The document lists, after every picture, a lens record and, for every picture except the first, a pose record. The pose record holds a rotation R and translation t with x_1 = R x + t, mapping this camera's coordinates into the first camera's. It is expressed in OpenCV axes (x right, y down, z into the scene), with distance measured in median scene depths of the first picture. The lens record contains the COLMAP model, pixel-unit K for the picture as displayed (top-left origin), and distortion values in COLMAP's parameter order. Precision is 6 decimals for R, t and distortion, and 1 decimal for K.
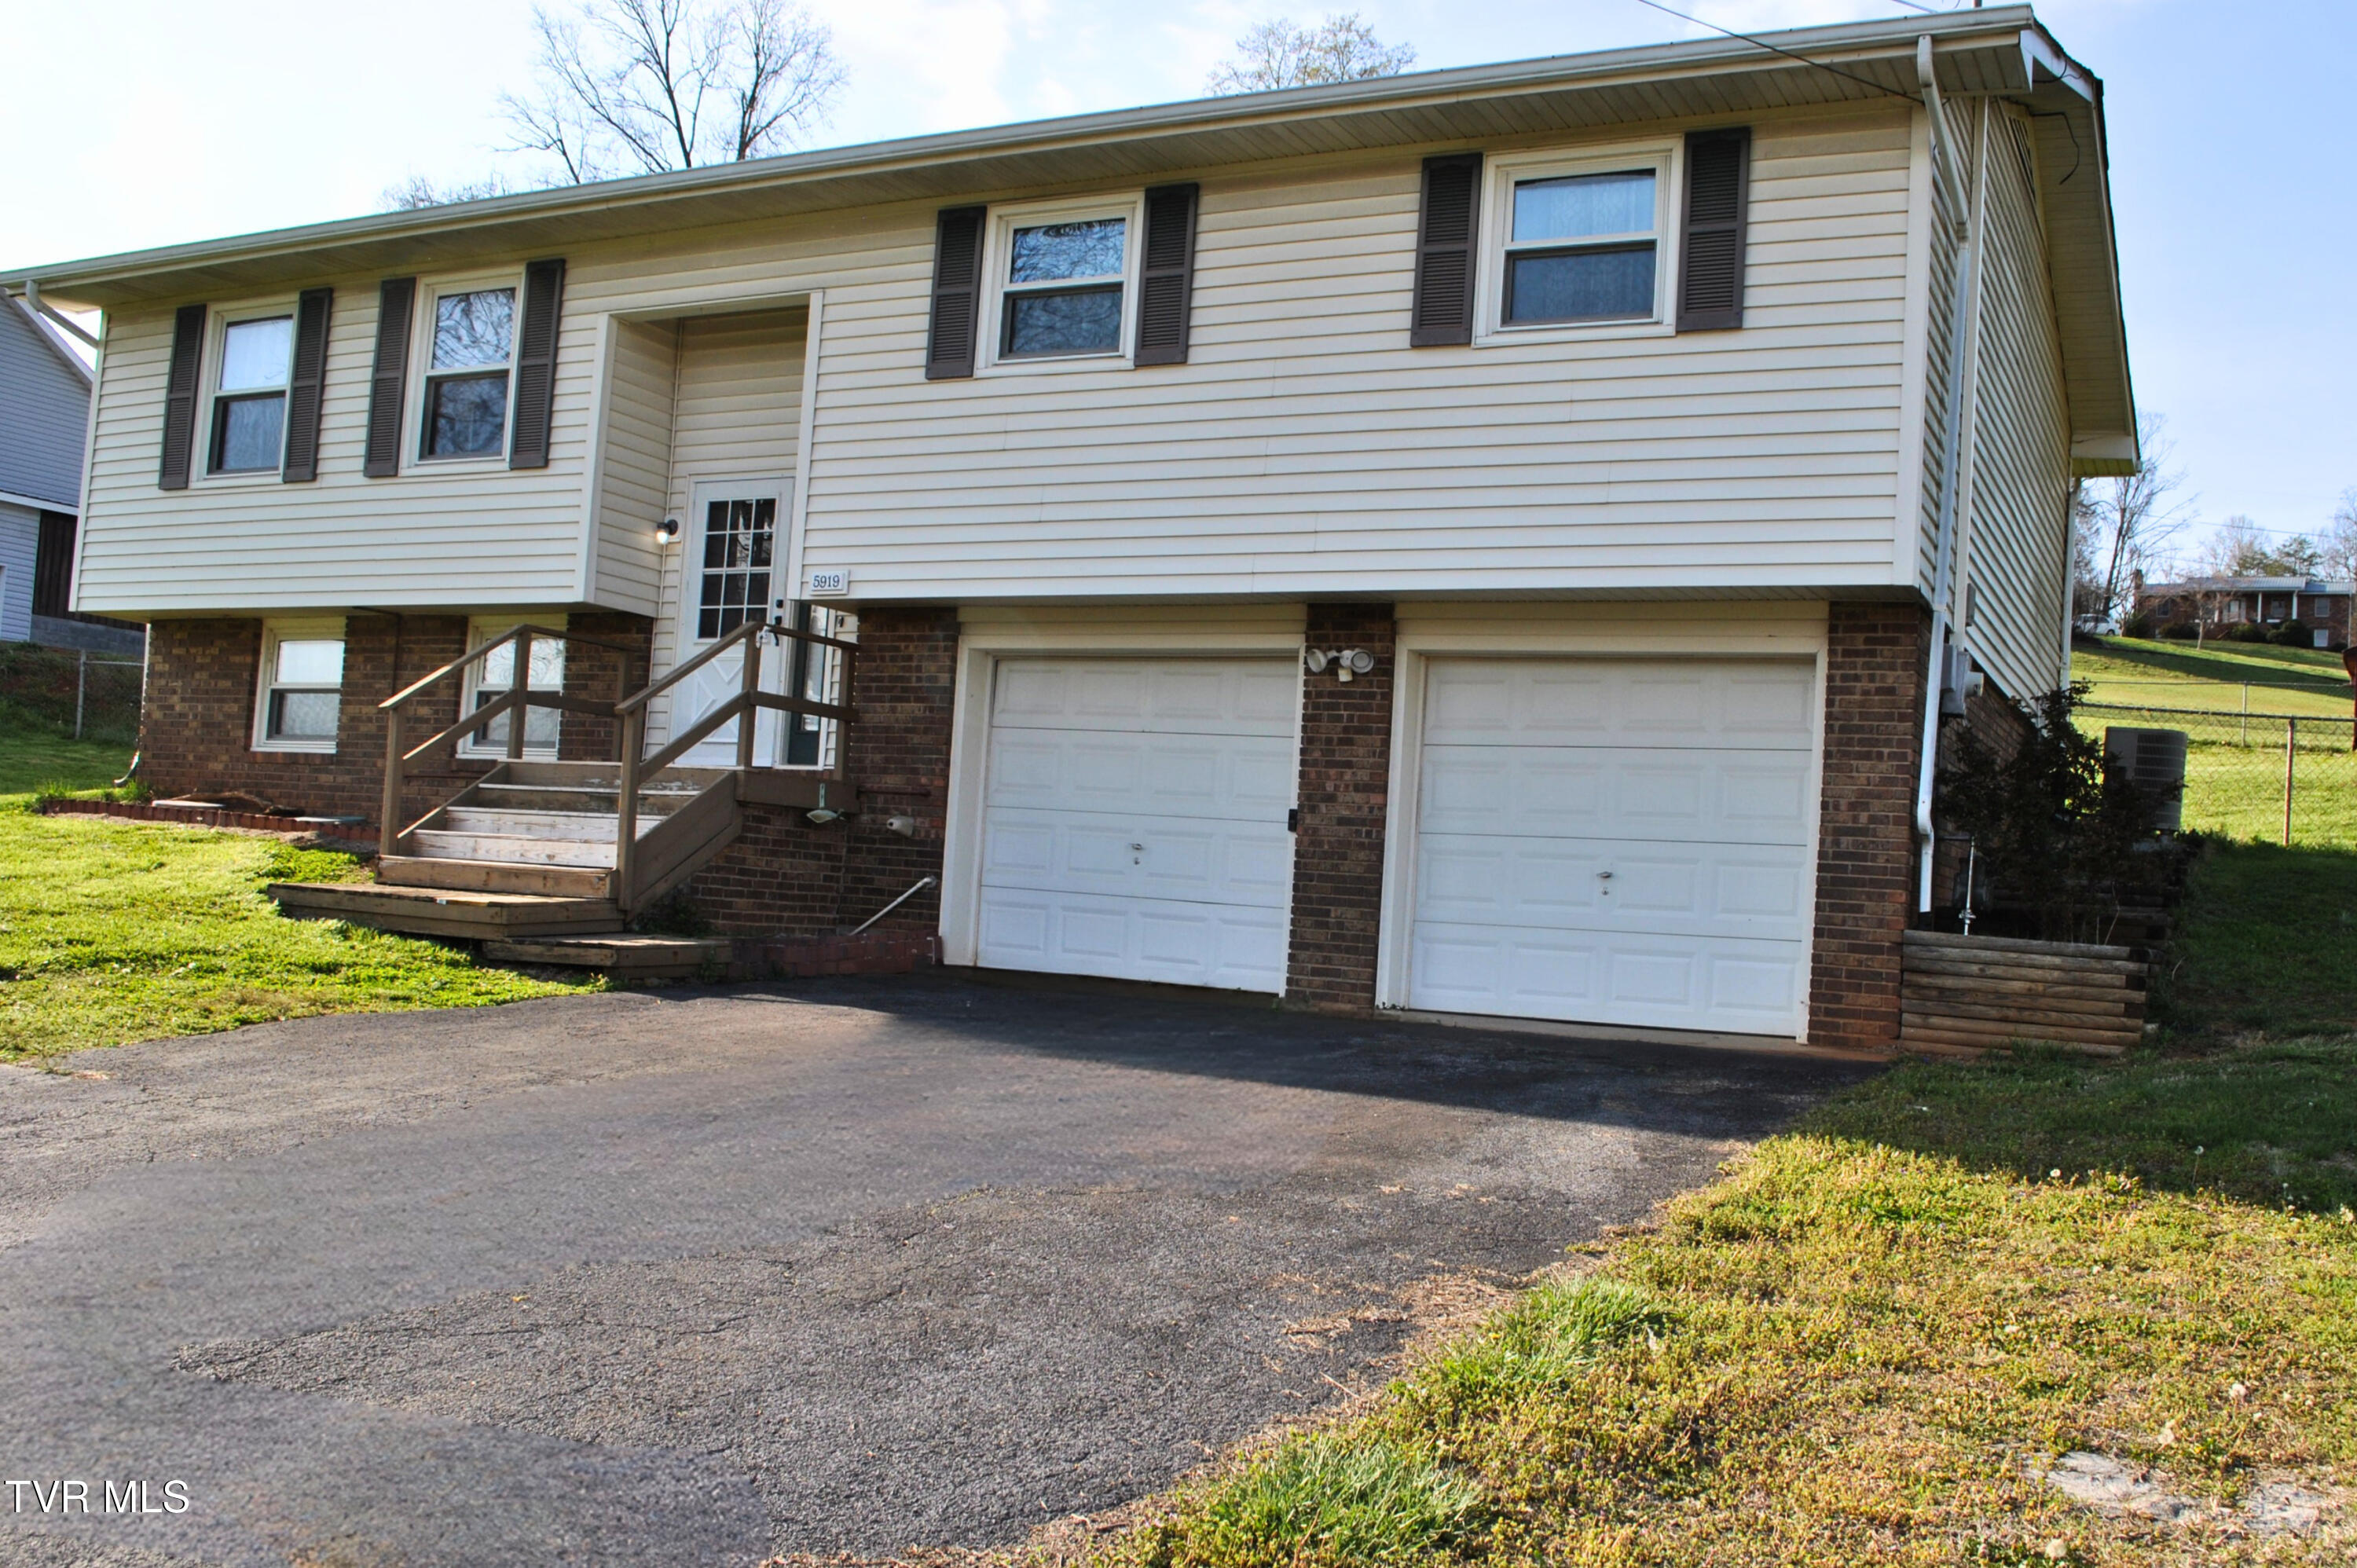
lens RADIAL K [[2006.5, 0, 1178.5], [0, 2006.5, 784.0], [0, 0, 1]] dist [-0.073247, 0.002914]
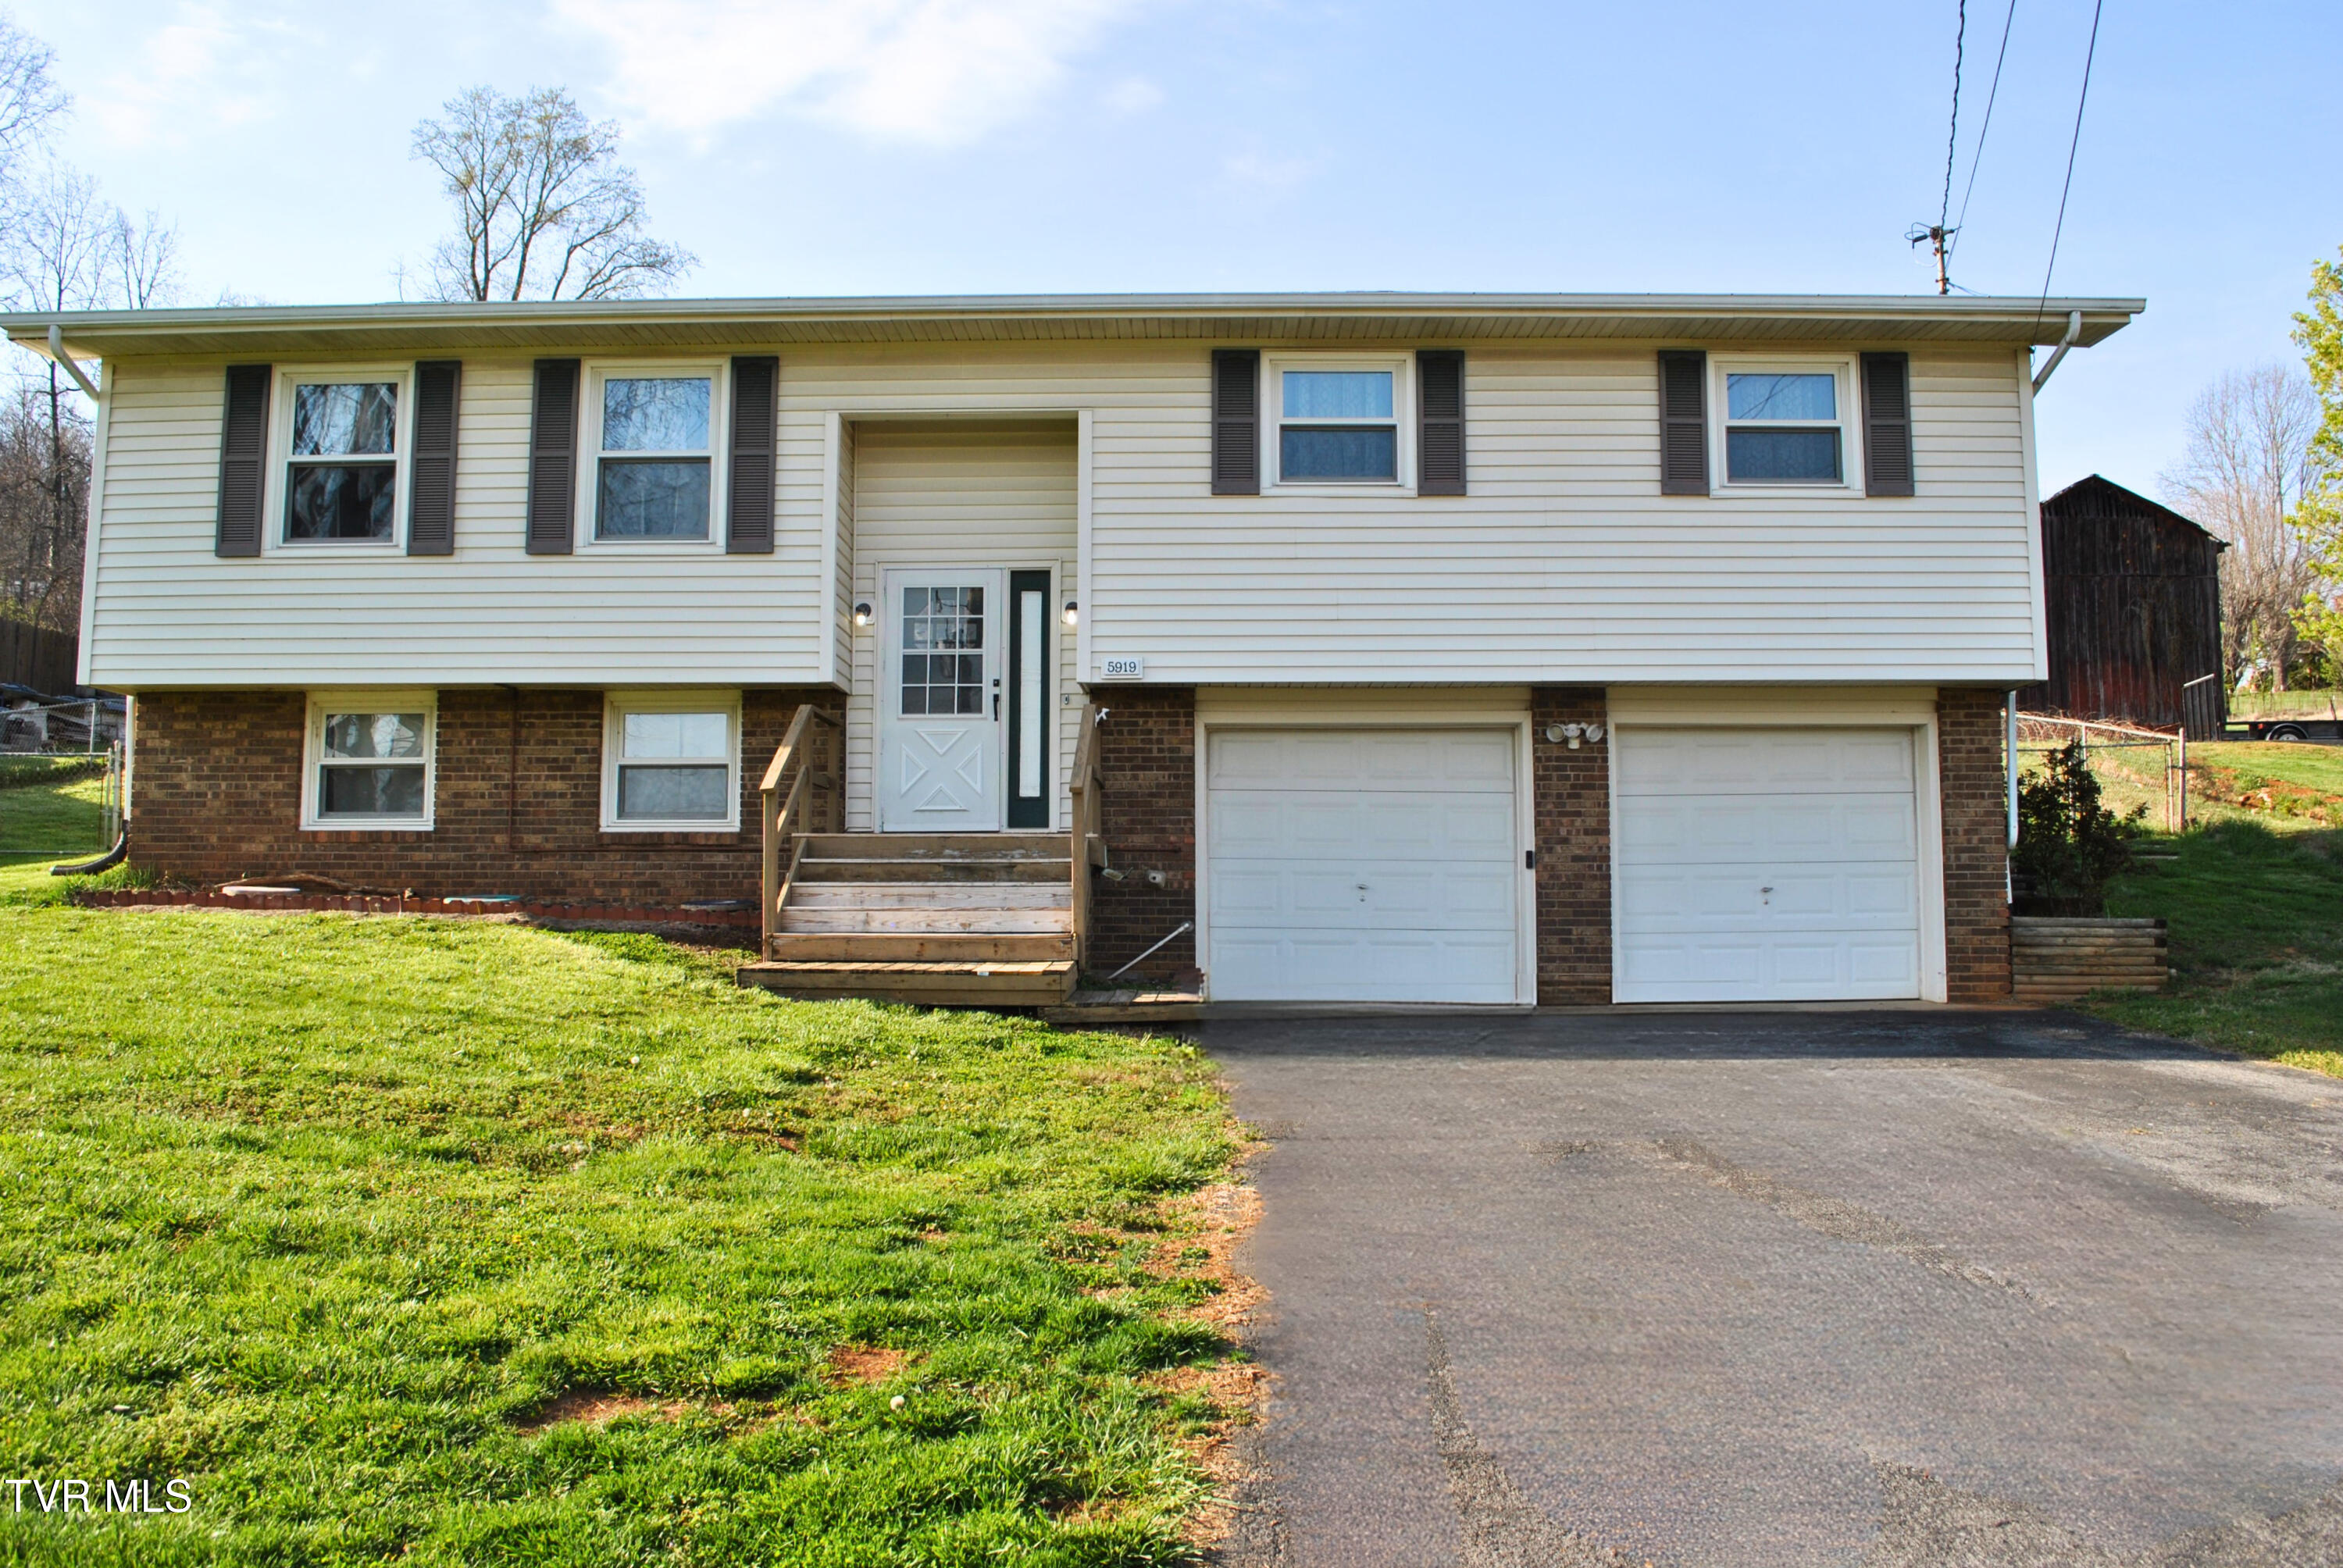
lens RADIAL K [[1827.1, 0, 1122.4], [0, 1827.1, 722.0], [0, 0, 1]] dist [-0.070214, 0.001392]
pose [[0.914201, -0.014832, 0.404990, -0.636598], [0.031785, 0.998876, -0.035169, -0.035964], [-0.404013, 0.045024, 0.913644, 0.058244]]
